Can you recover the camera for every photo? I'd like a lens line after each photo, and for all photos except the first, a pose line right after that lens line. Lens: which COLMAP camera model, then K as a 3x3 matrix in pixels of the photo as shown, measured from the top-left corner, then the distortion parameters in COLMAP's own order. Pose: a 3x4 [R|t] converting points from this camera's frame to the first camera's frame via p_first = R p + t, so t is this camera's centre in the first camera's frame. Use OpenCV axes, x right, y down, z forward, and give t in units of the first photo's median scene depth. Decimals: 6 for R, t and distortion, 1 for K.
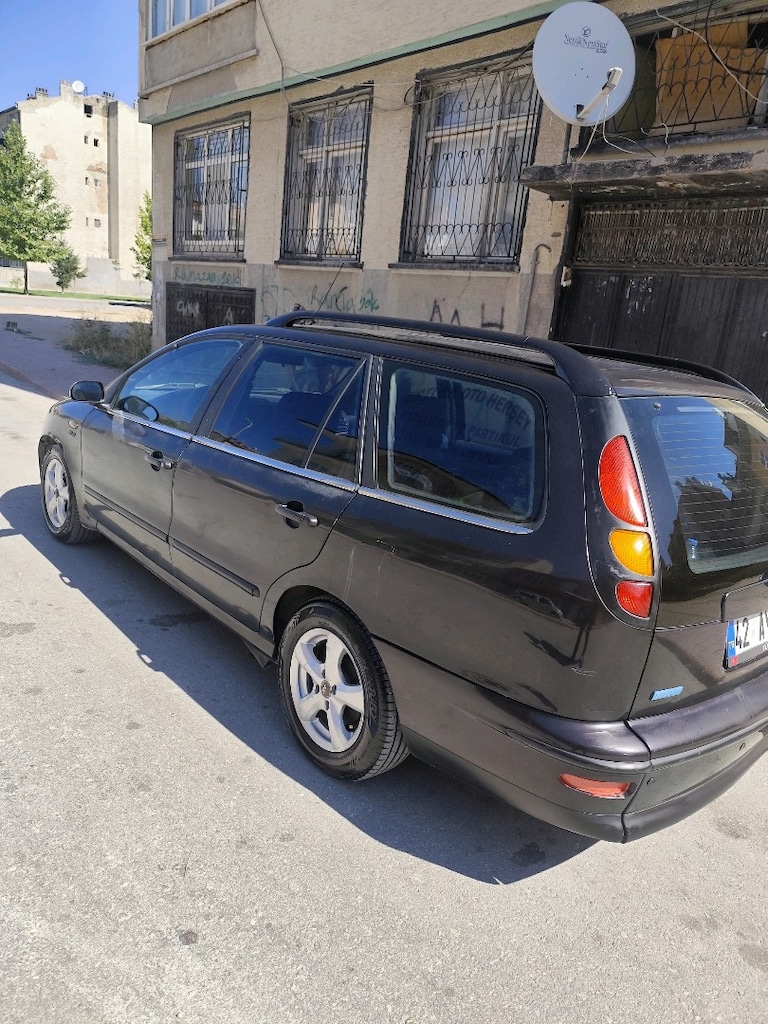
lens RADIAL K [[699.5, 0, 386.2], [0, 699.5, 513.8], [0, 0, 1]] dist [0.023053, -0.032491]
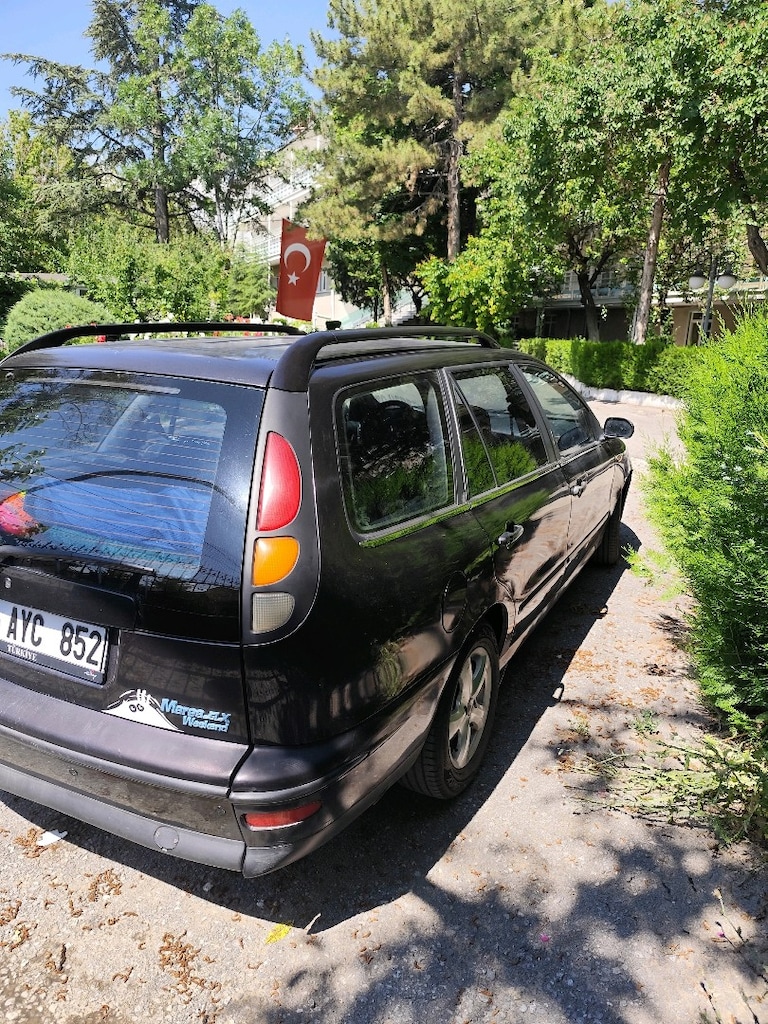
lens RADIAL K [[699.5, 0, 386.2], [0, 699.5, 513.8], [0, 0, 1]] dist [0.023053, -0.032491]
pose [[0.360070, 0.125538, -0.924440, 1.331999], [-0.200774, 0.978113, 0.054625, -0.101665], [0.911065, 0.165935, 0.377394, 0.955611]]
